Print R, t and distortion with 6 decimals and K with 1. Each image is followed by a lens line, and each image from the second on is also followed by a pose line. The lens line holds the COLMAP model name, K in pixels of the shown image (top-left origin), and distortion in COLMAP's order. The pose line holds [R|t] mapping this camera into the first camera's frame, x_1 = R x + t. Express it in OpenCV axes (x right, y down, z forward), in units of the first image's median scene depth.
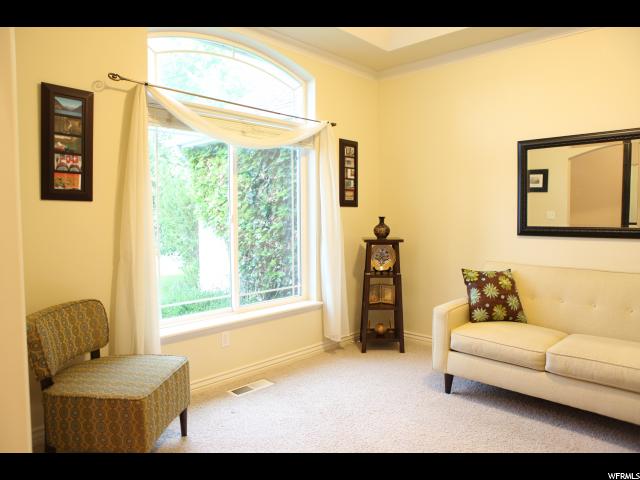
lens RADIAL K [[451.2, 0, 320.0], [0, 451.2, 240.0], [0, 0, 1]] dist [-0.022805, 0.004554]
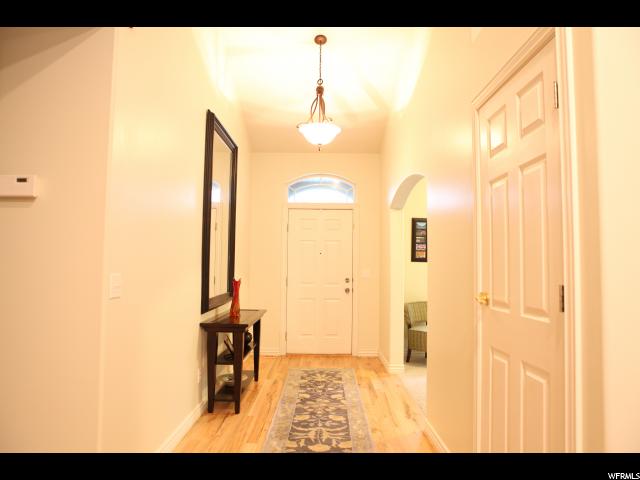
lens RADIAL K [[451.2, 0, 320.0], [0, 451.2, 240.0], [0, 0, 1]] dist [-0.022805, 0.004554]
pose [[0.706053, -0.021390, -0.707836, 1.082639], [-0.046834, 0.995945, -0.076812, 0.014816], [0.706609, 0.087384, 0.702188, -1.544361]]
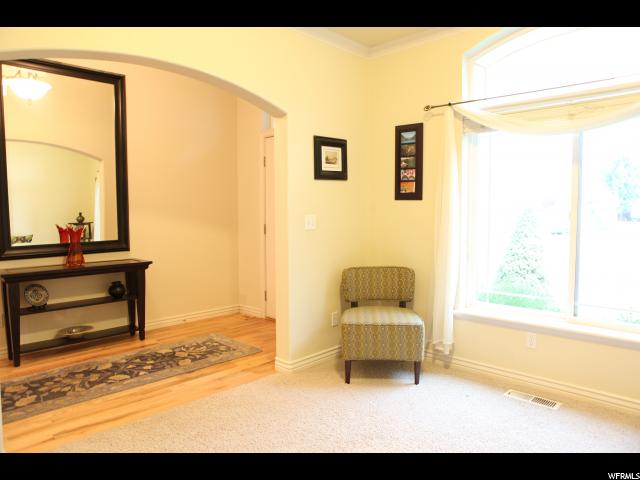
lens RADIAL K [[451.2, 0, 320.0], [0, 451.2, 240.0], [0, 0, 1]] dist [-0.022805, 0.004554]
pose [[0.010531, 0.074049, -0.997199, 1.193598], [-0.049832, 0.996054, 0.073437, -0.064832], [0.998702, 0.048919, 0.014180, 0.872764]]
